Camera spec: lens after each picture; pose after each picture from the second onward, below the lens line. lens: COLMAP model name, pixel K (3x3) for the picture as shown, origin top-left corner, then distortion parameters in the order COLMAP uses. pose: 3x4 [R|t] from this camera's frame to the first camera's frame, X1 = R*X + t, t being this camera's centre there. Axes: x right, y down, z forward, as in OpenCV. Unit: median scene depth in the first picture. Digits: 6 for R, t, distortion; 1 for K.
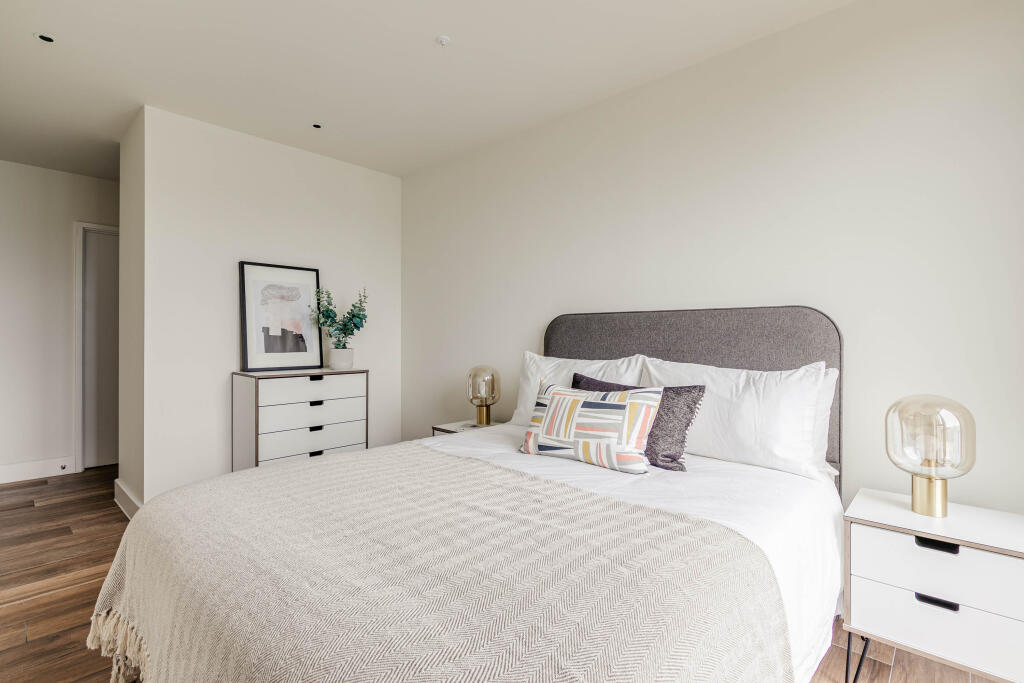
lens RADIAL K [[474.1, 0, 512.0], [0, 474.1, 341.5], [0, 0, 1]] dist [-0.005859, -0.000337]
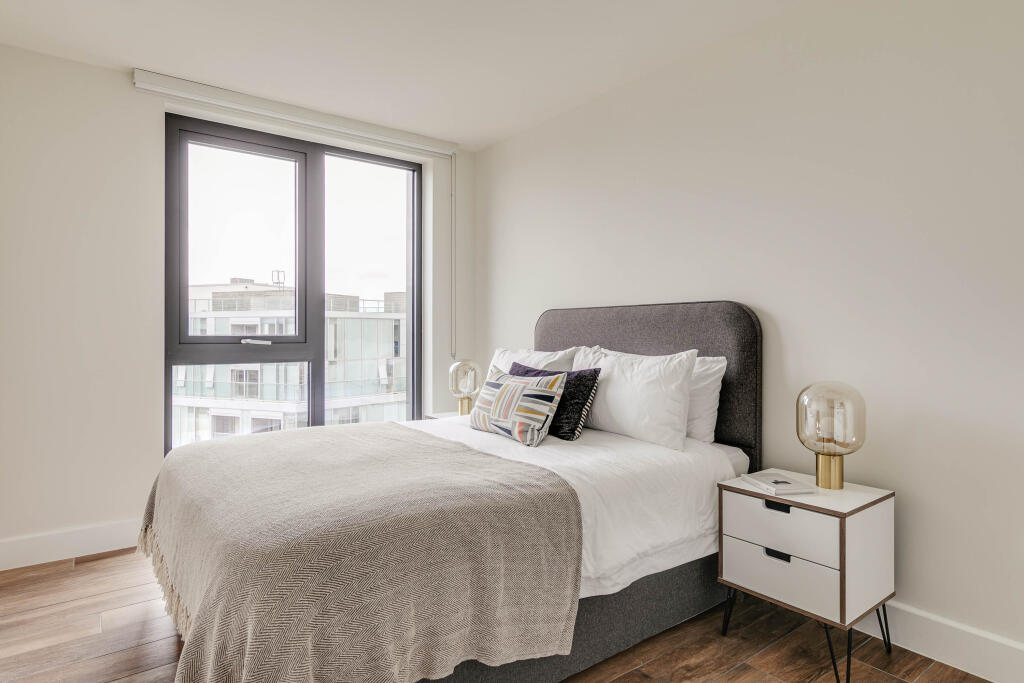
lens RADIAL K [[528.4, 0, 512.0], [0, 528.4, 341.5], [0, 0, 1]] dist [-0.001978, -0.000224]
pose [[0.991556, 0.000373, -0.129677, 0.380047], [0.001215, 0.999925, 0.012168, 0.000117], [0.129672, -0.012223, 0.991482, -0.367747]]
